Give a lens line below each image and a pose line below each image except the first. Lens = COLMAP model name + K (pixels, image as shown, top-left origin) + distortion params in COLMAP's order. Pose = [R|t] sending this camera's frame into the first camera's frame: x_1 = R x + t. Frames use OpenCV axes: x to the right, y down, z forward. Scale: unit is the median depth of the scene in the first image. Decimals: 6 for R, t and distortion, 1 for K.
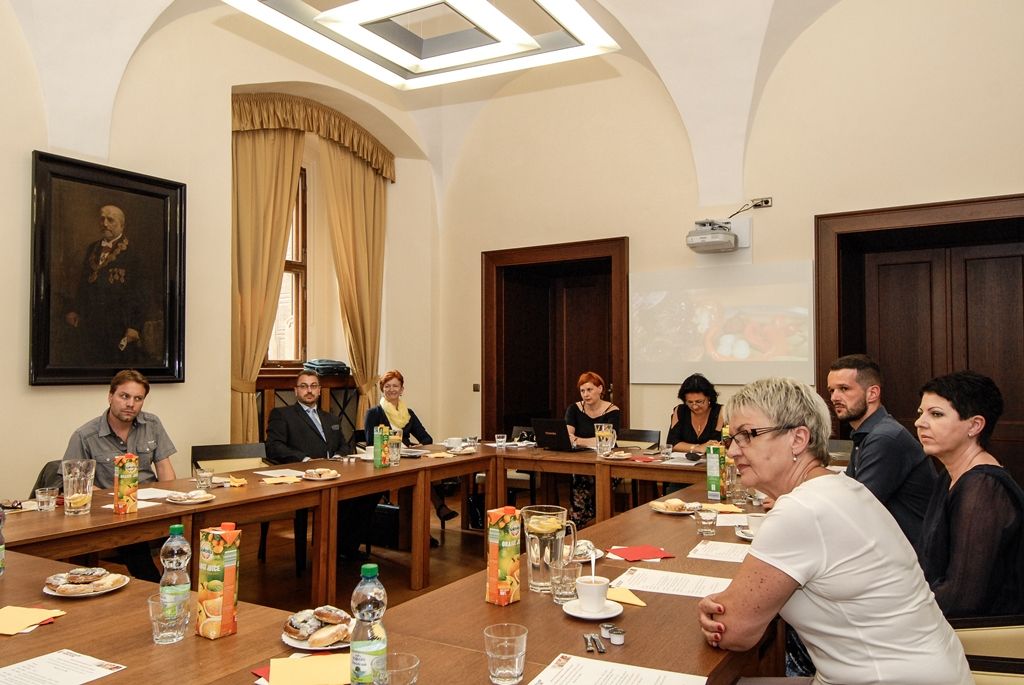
lens RADIAL K [[791.8, 0, 513.7], [0, 791.8, 345.2], [0, 0, 1]] dist [0.043015, -0.031208]
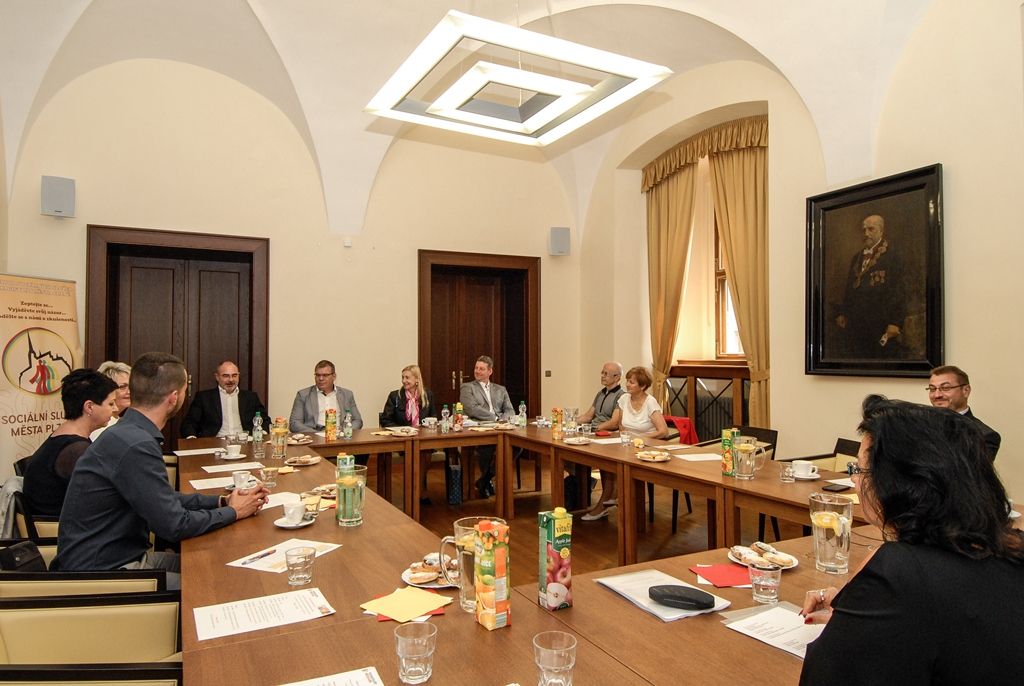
lens RADIAL K [[652.4, 0, 506.5], [0, 652.4, 349.9], [0, 0, 1]] dist [-0.004310, -0.002620]
pose [[-0.547740, -0.004333, -0.836638, 0.531896], [0.027972, 0.999333, -0.023489, 0.018444], [0.836181, -0.036268, -0.547253, 1.070020]]
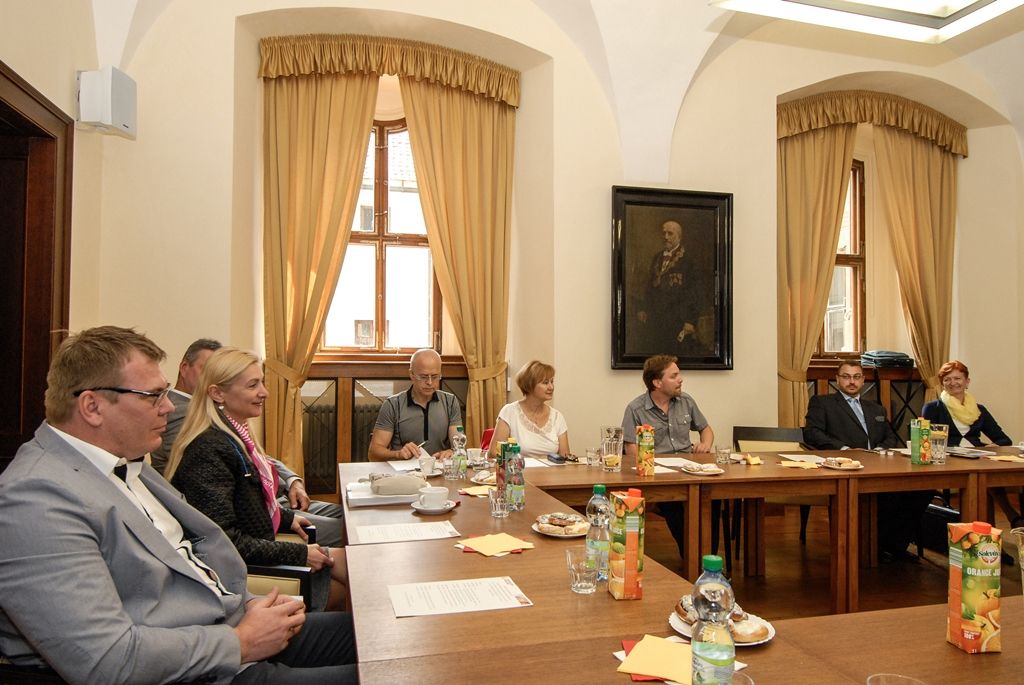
lens RADIAL K [[692.9, 0, 519.5], [0, 692.9, 345.4], [0, 0, 1]] dist [0.049217, -0.040691]
pose [[0.720721, -0.011779, -0.693125, 0.054862], [0.011799, 0.999919, -0.004724, 0.014080], [0.693124, -0.004774, 0.720802, 0.088924]]
